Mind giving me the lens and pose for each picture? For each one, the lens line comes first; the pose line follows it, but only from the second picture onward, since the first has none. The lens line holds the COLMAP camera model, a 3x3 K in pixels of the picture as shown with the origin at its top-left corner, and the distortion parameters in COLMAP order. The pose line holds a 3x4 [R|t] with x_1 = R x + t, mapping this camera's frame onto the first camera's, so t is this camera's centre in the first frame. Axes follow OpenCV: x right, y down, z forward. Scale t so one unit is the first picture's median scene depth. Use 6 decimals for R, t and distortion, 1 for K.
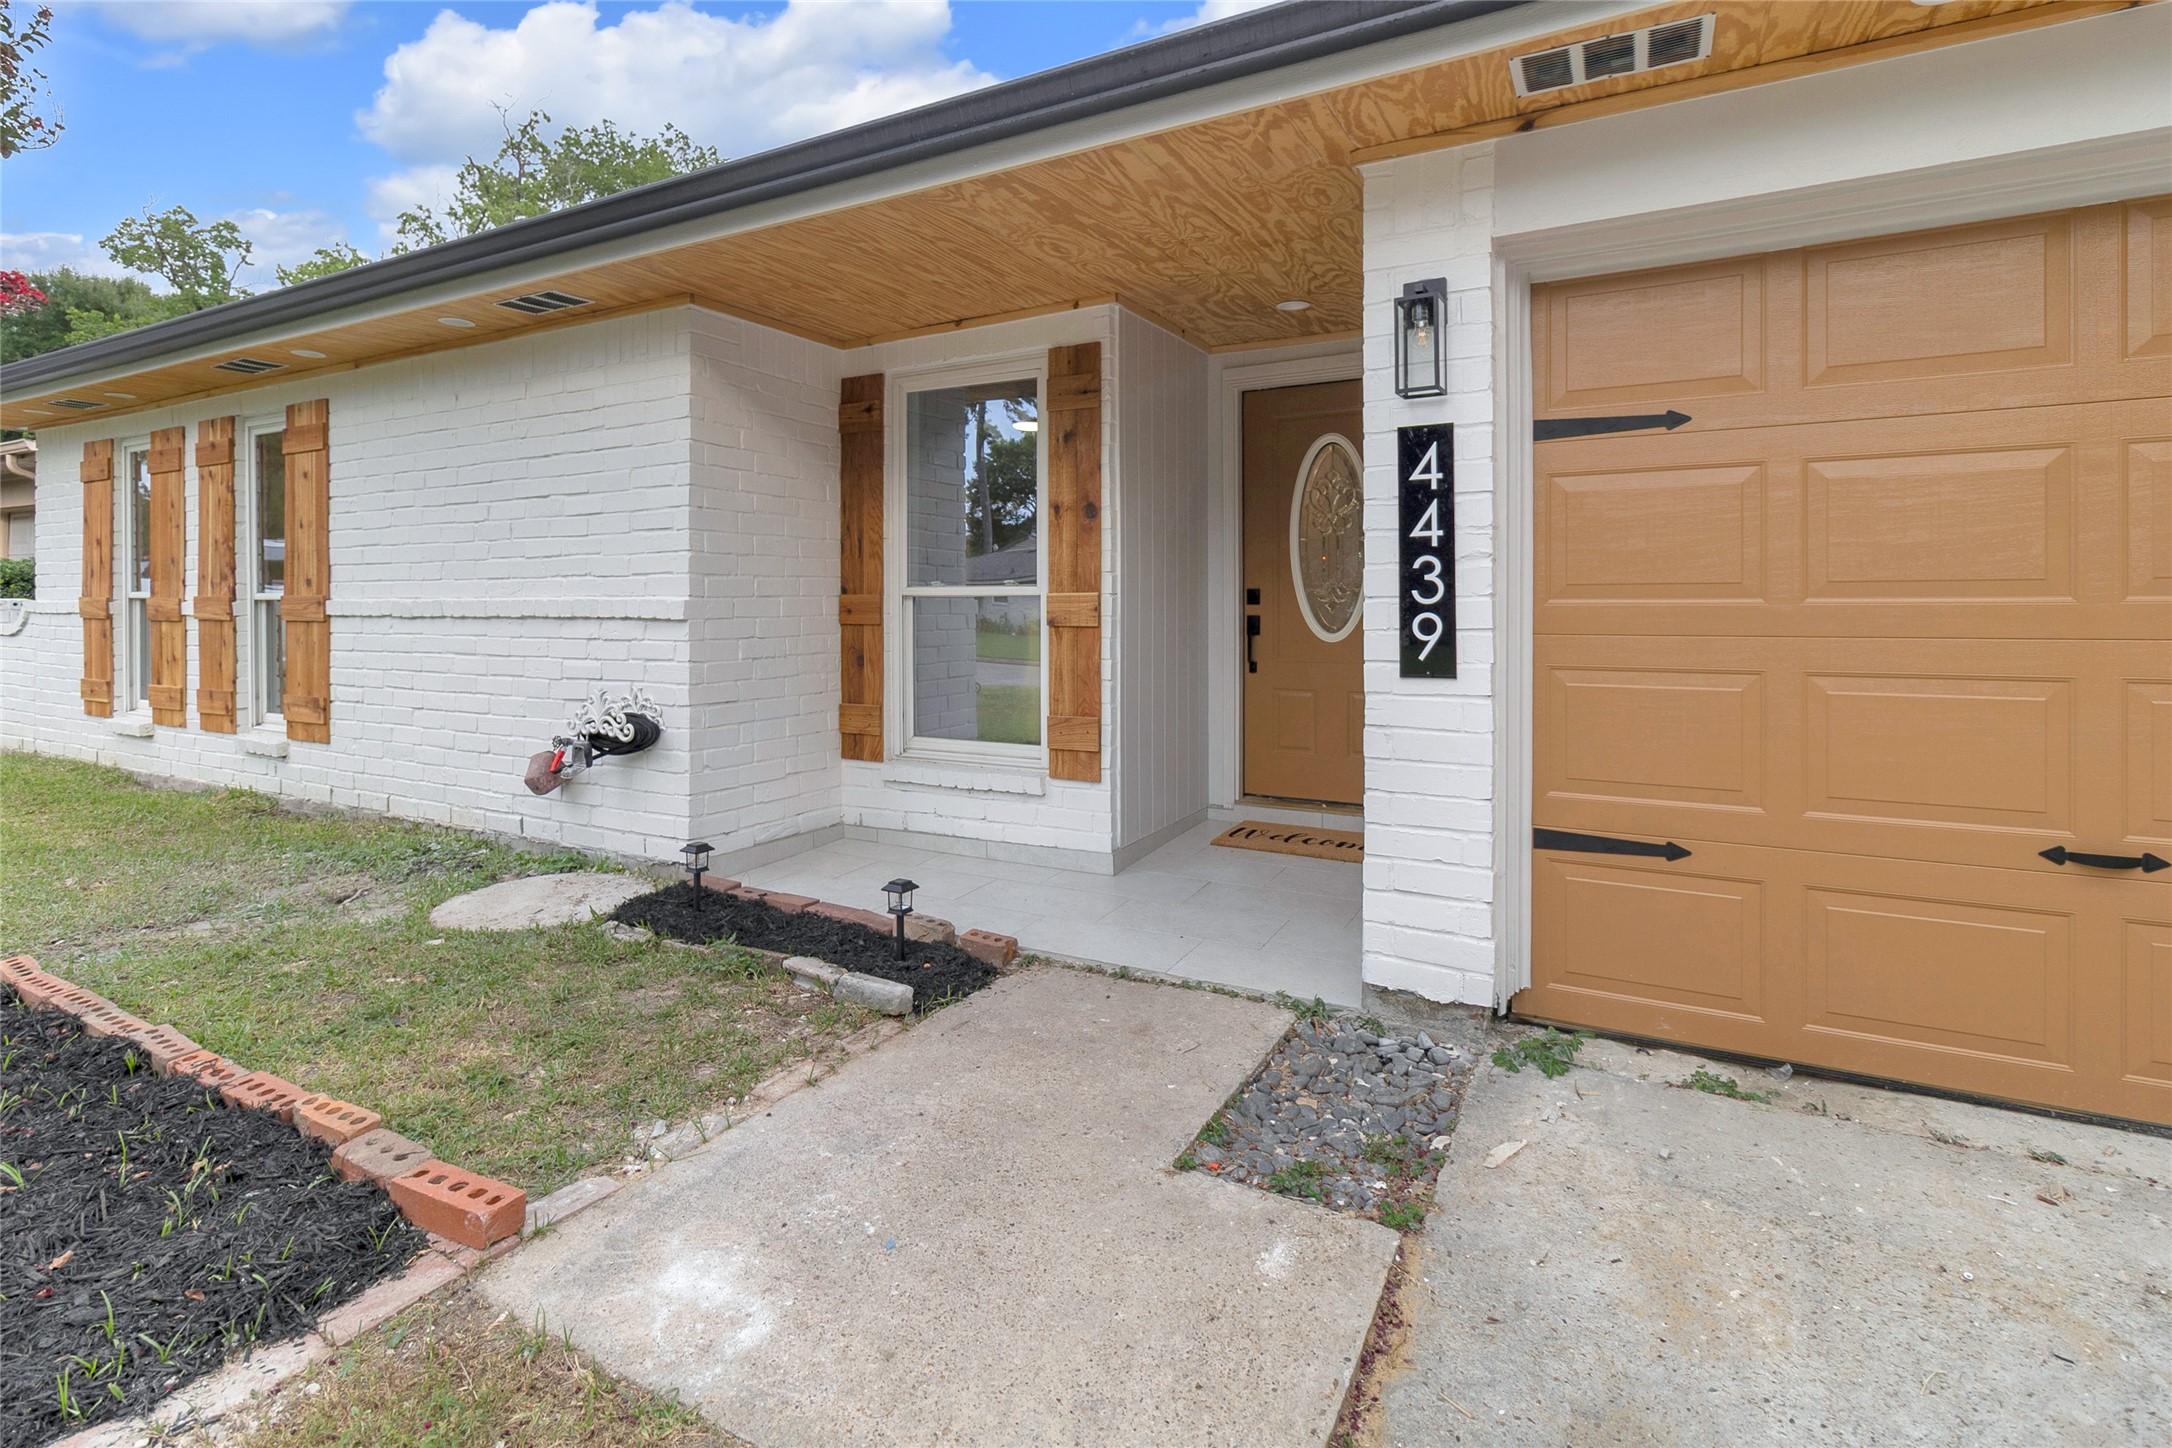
lens RADIAL K [[1012.7, 0, 1084.9], [0, 1012.7, 607.3], [0, 0, 1]] dist [0.012586, 0.000193]
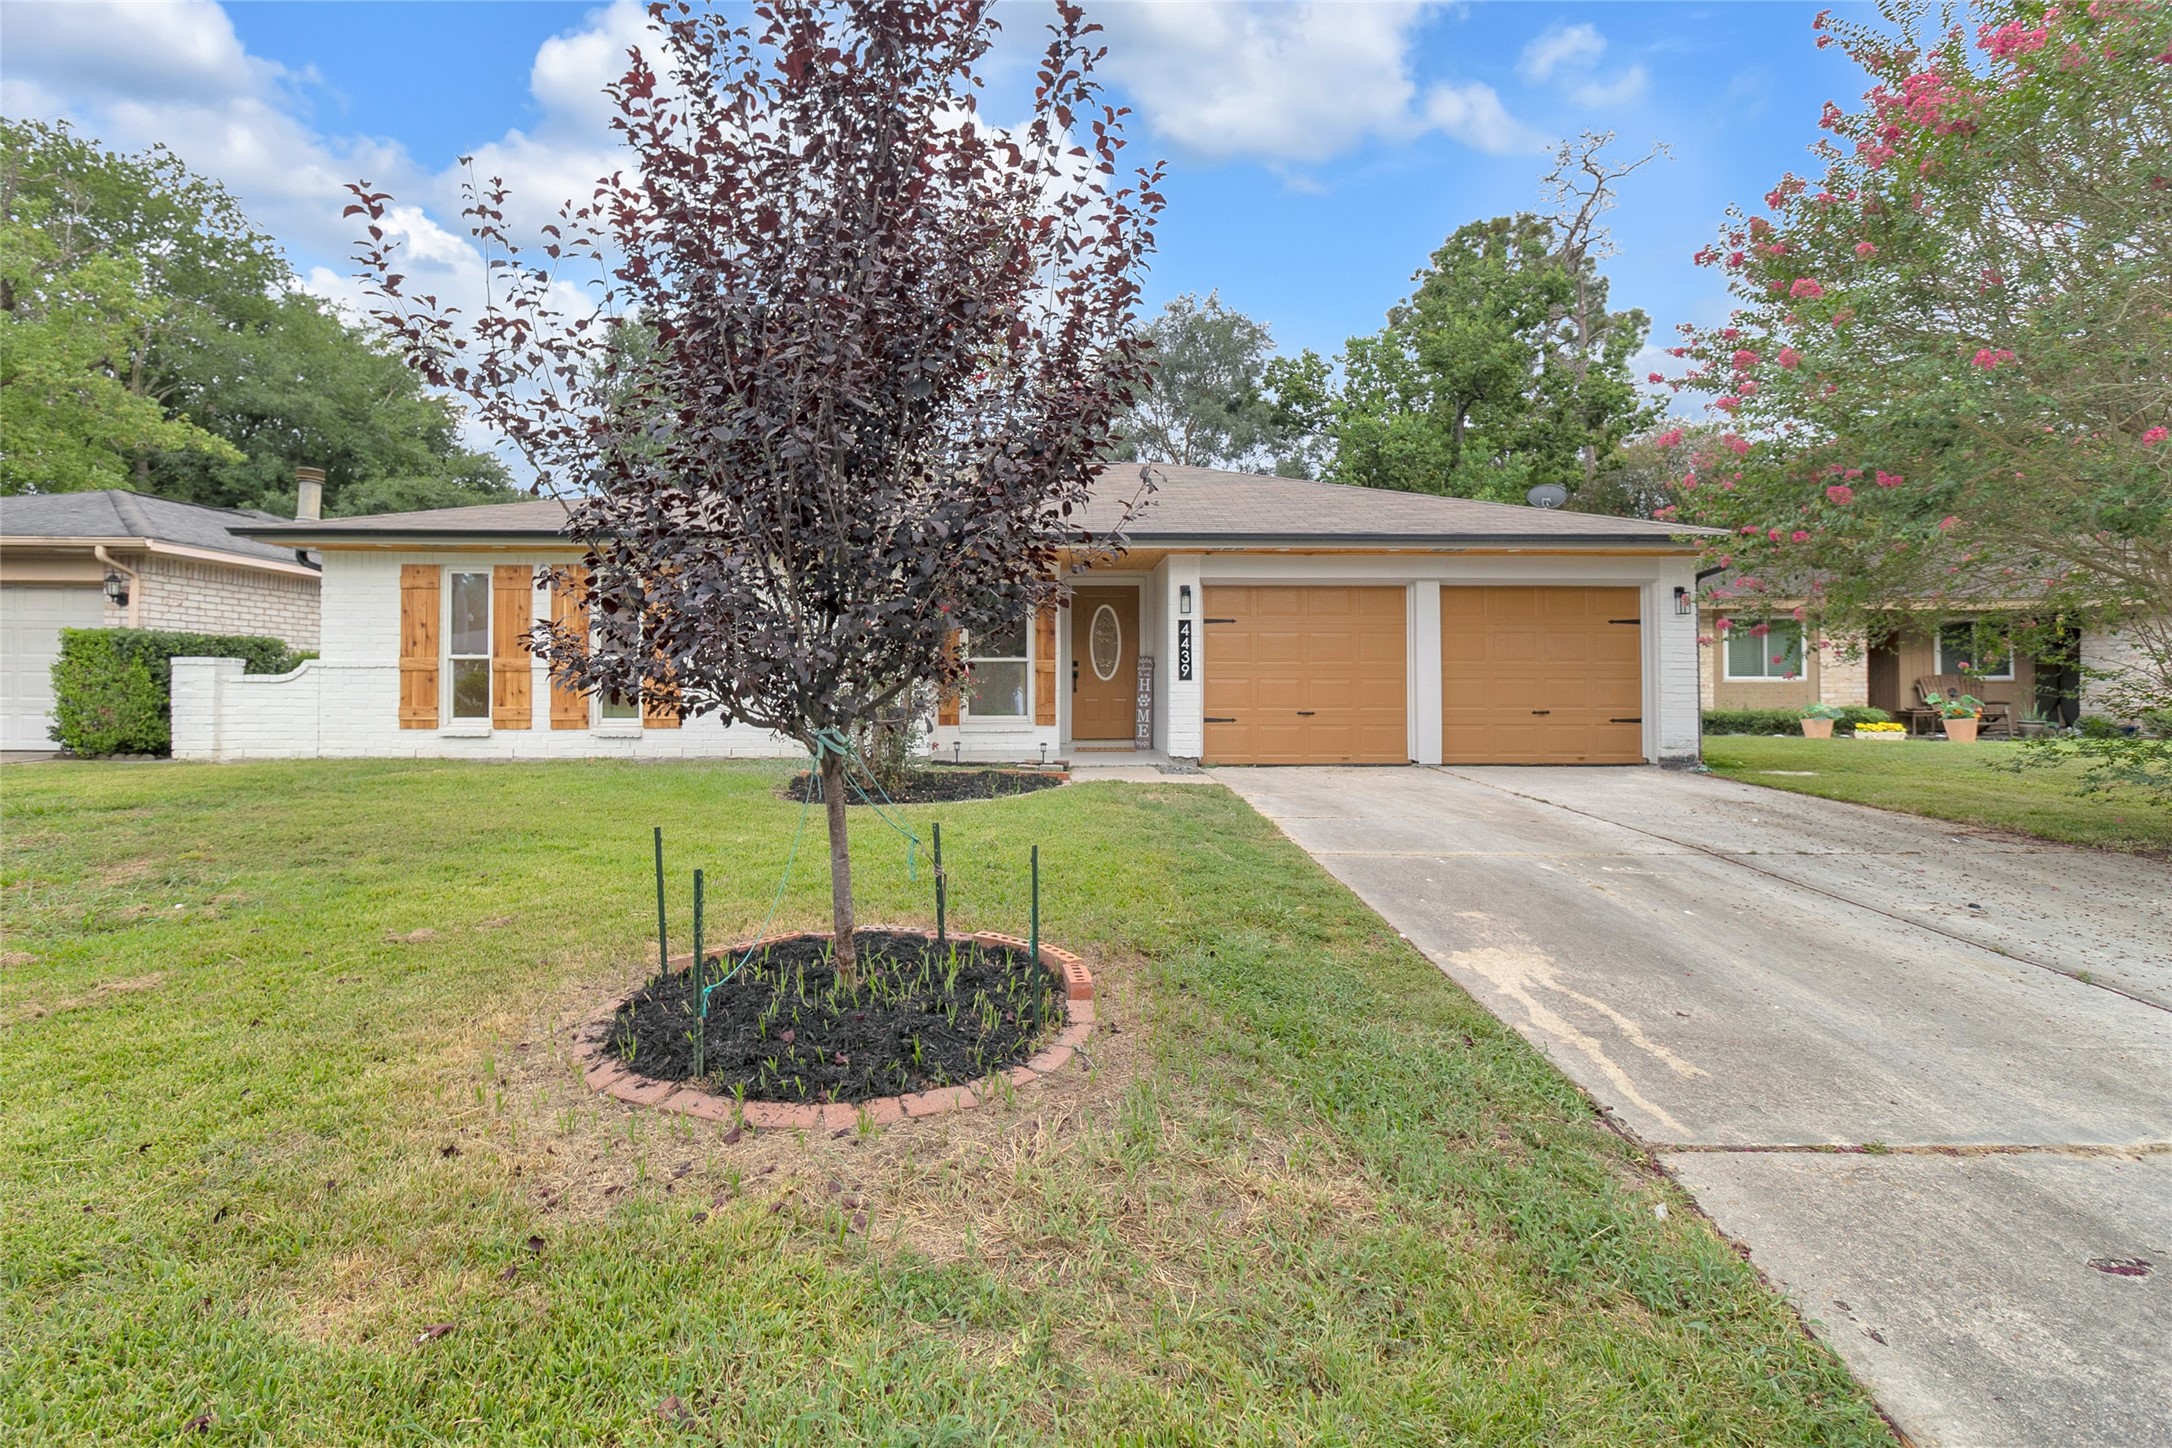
lens RADIAL K [[983.9, 0, 1065.8], [0, 983.9, 679.3], [0, 0, 1]] dist [0.000695, 0.000083]
pose [[0.873988, 0.004272, 0.485929, -1.277744], [0.000318, 0.999956, -0.009365, 0.064101], [-0.485947, 0.008339, 0.873948, -1.427646]]
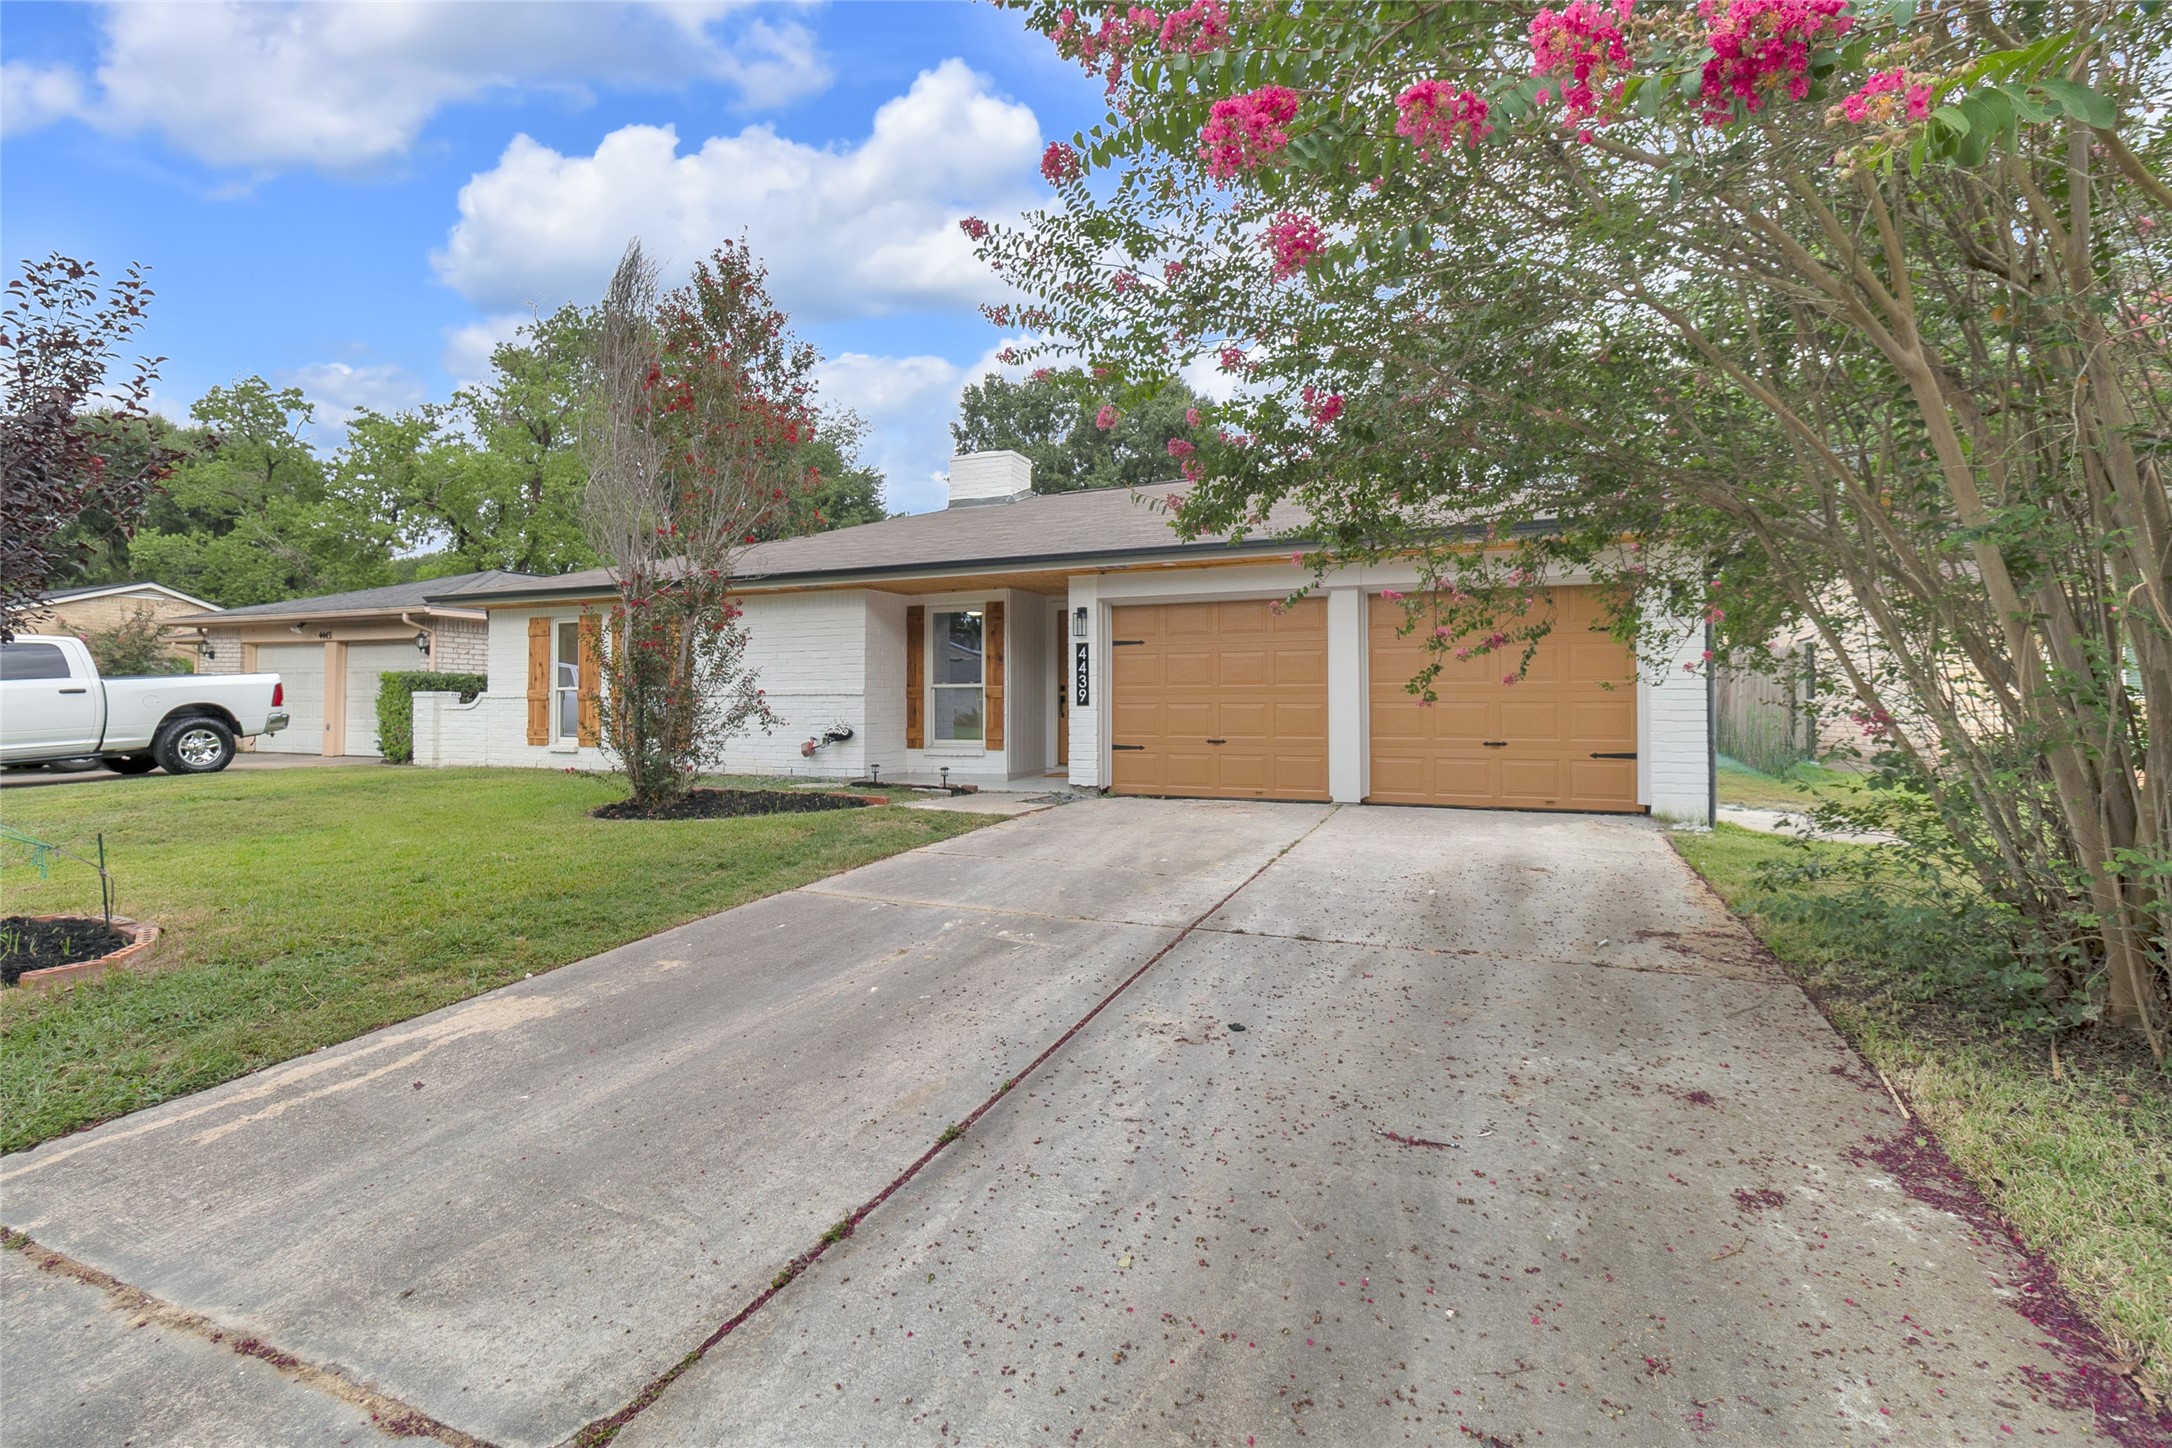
lens RADIAL K [[961.2, 0, 1093.2], [0, 961.2, 693.4], [0, 0, 1]] dist [-0.000226, -0.000016]
pose [[0.995913, -0.000597, 0.090311, 0.021502], [0.002127, 0.999856, -0.016856, 0.052828], [-0.090288, 0.016979, 0.995771, -1.733702]]
